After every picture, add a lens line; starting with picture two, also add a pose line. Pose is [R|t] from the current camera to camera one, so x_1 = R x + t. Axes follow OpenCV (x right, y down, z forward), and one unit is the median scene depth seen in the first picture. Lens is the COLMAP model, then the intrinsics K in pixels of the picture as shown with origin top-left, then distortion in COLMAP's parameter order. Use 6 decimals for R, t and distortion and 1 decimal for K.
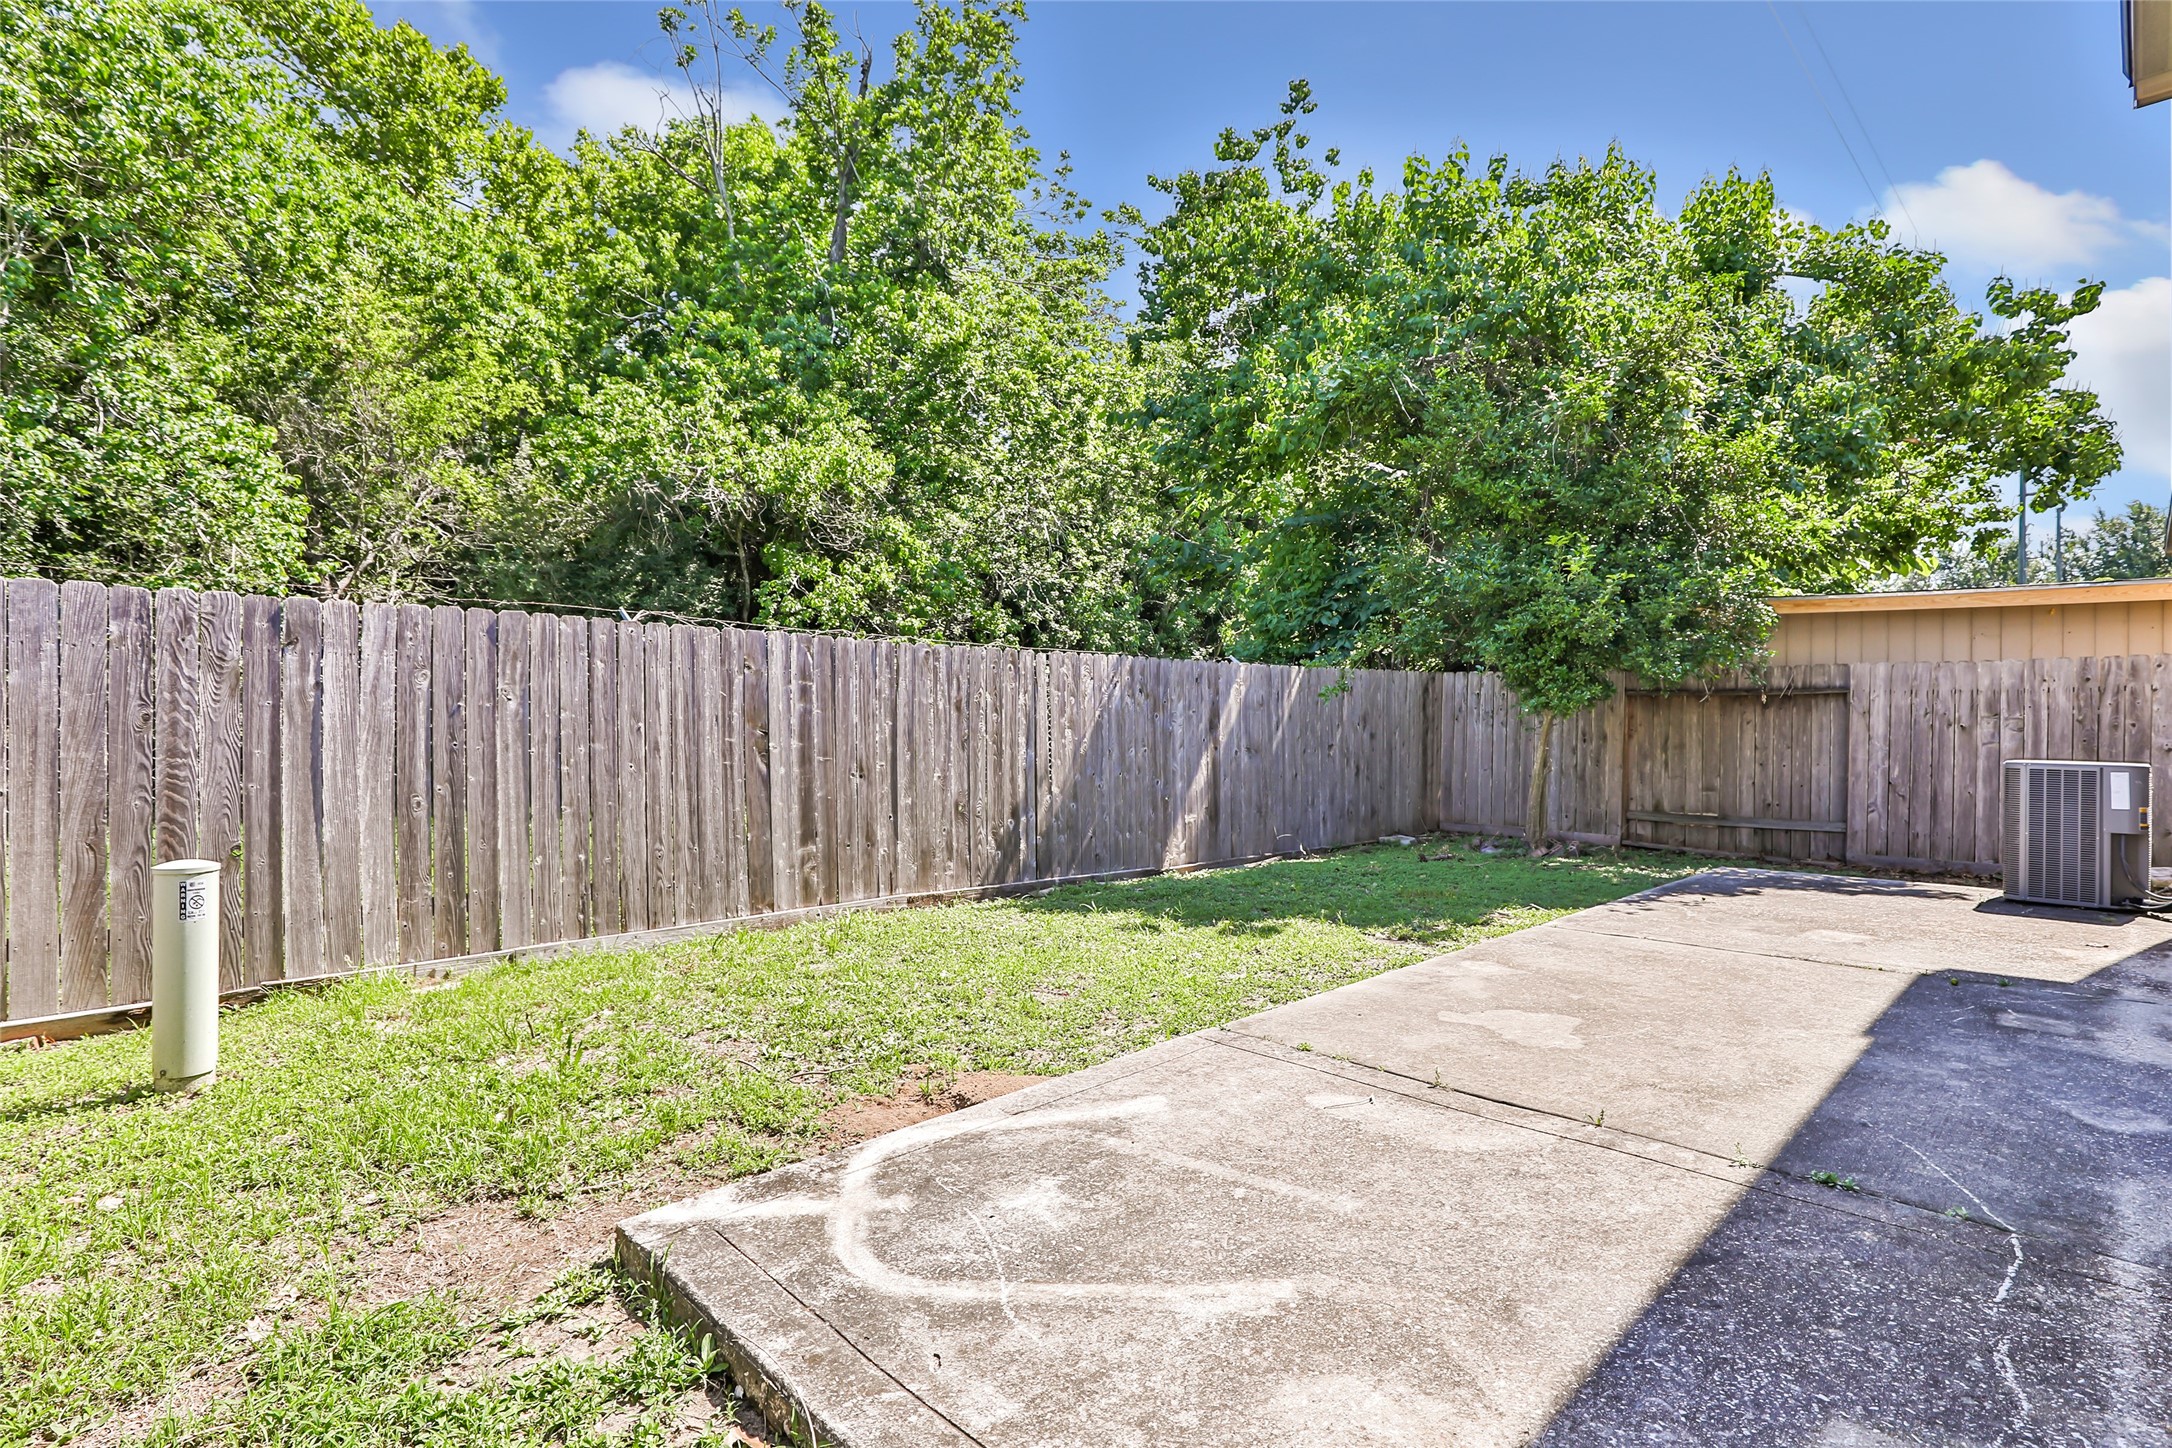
lens RADIAL K [[1034.9, 0, 1102.7], [0, 1034.9, 740.2], [0, 0, 1]] dist [-0.001394, -0.000622]
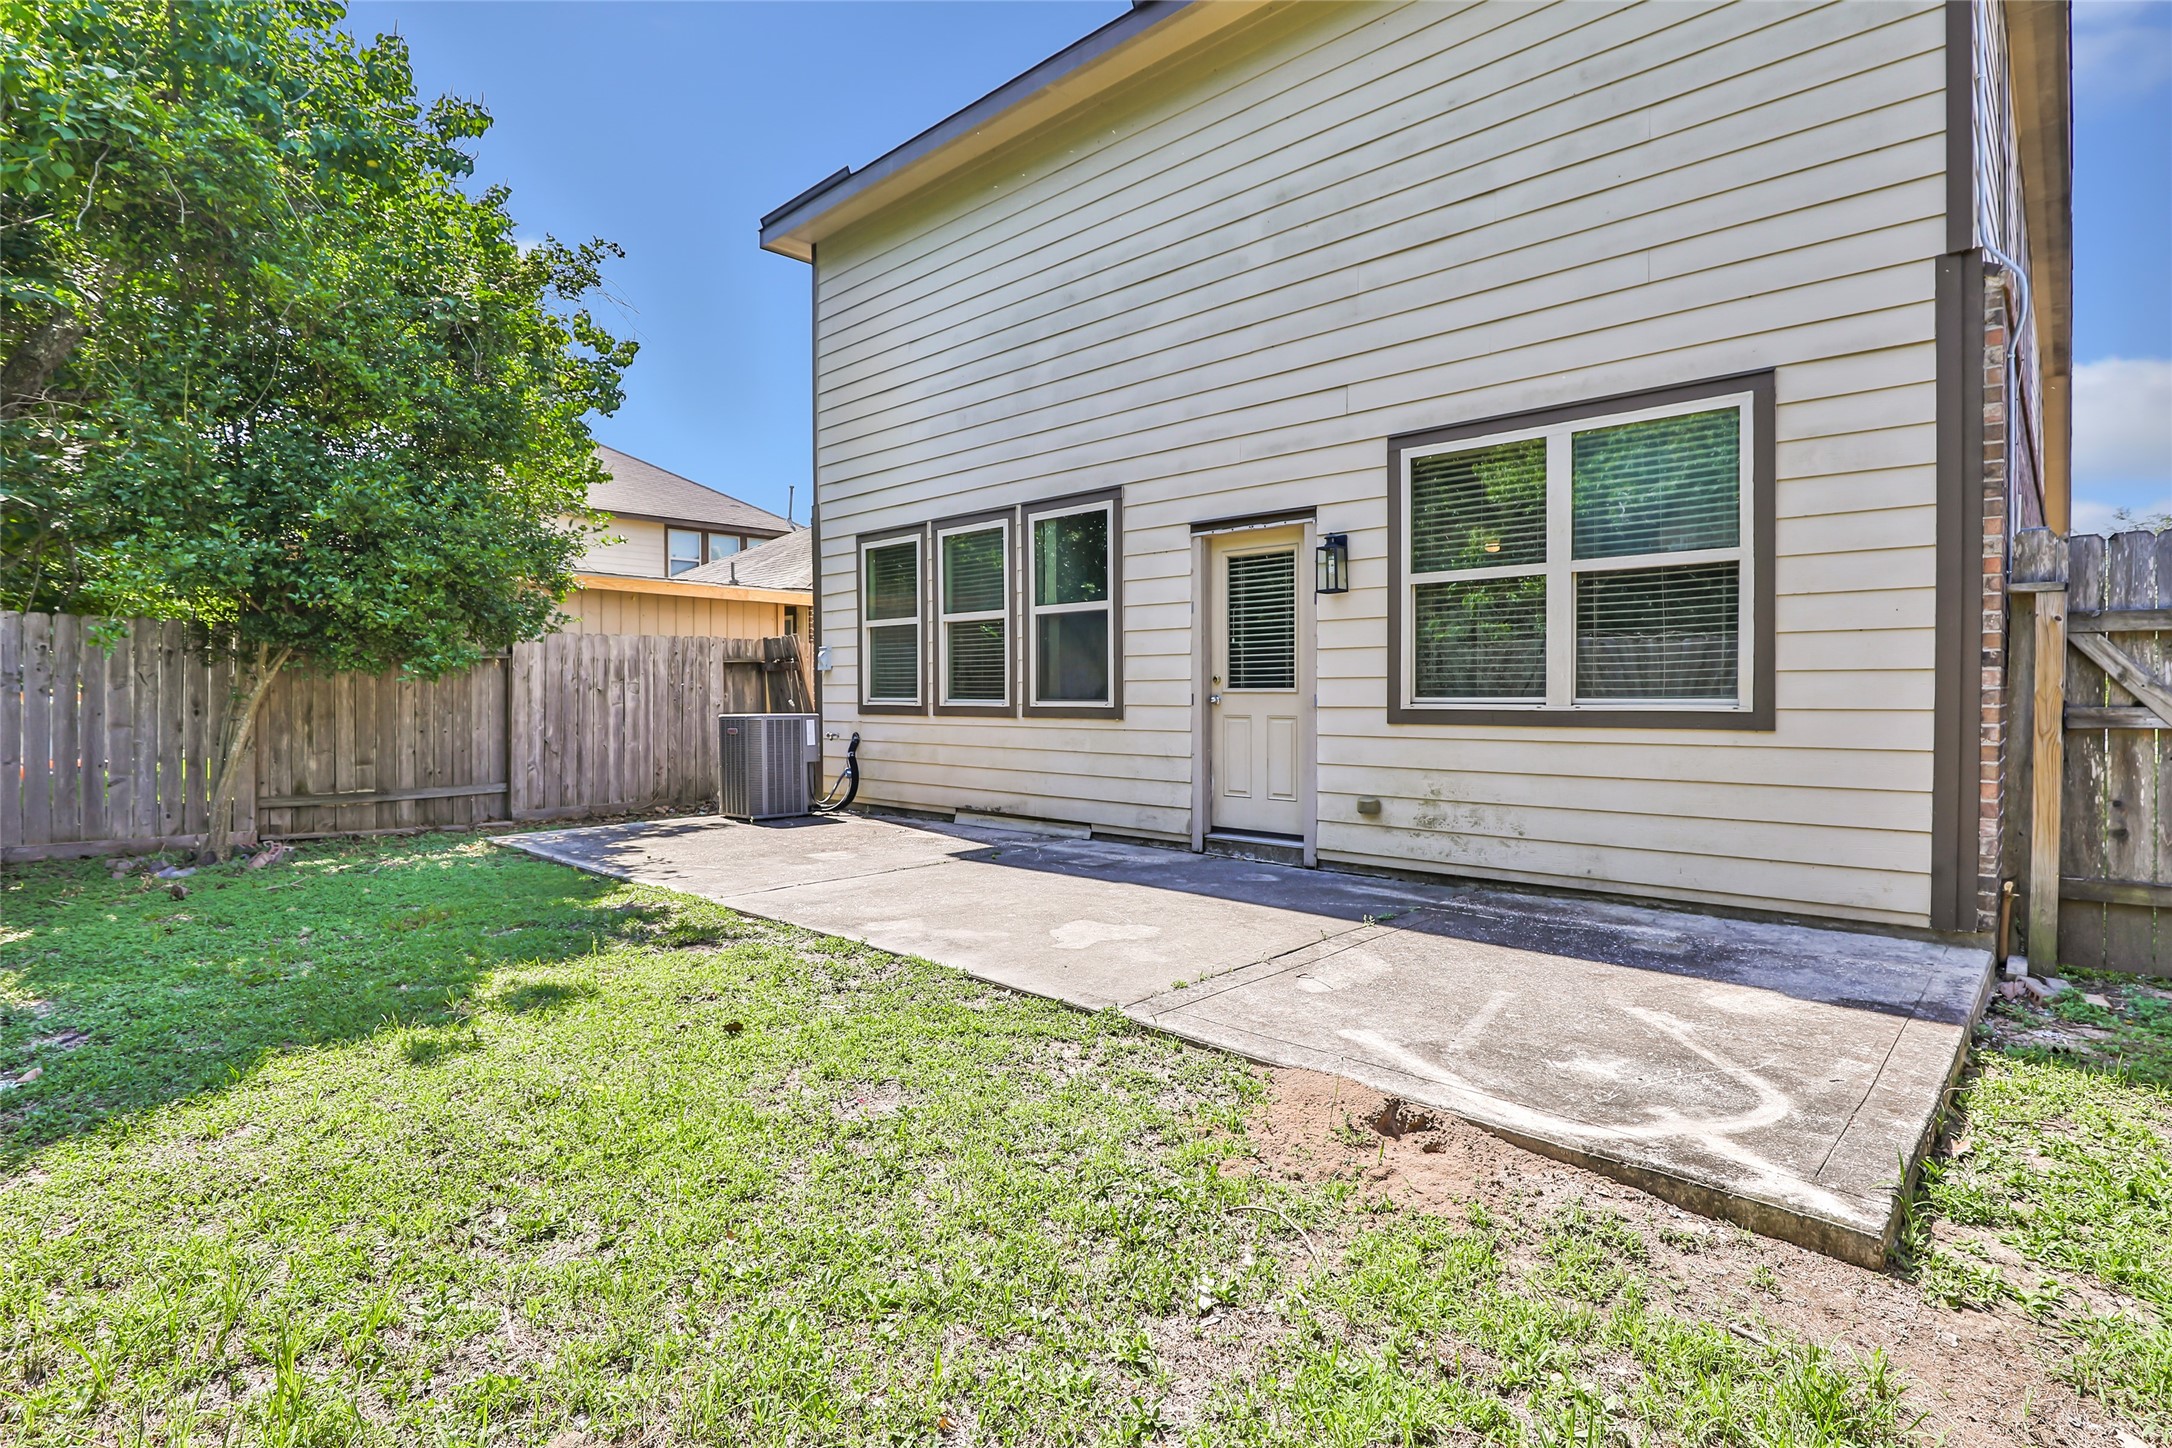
lens RADIAL K [[1060.2, 0, 1086.0], [0, 1060.2, 724.0], [0, 0, 1]] dist [-0.000521, 0.000247]
pose [[-0.030293, -0.033272, 0.998987, -1.240956], [0.016403, 0.999295, 0.033779, -0.019789], [-0.999406, 0.017410, -0.029726, 1.561320]]
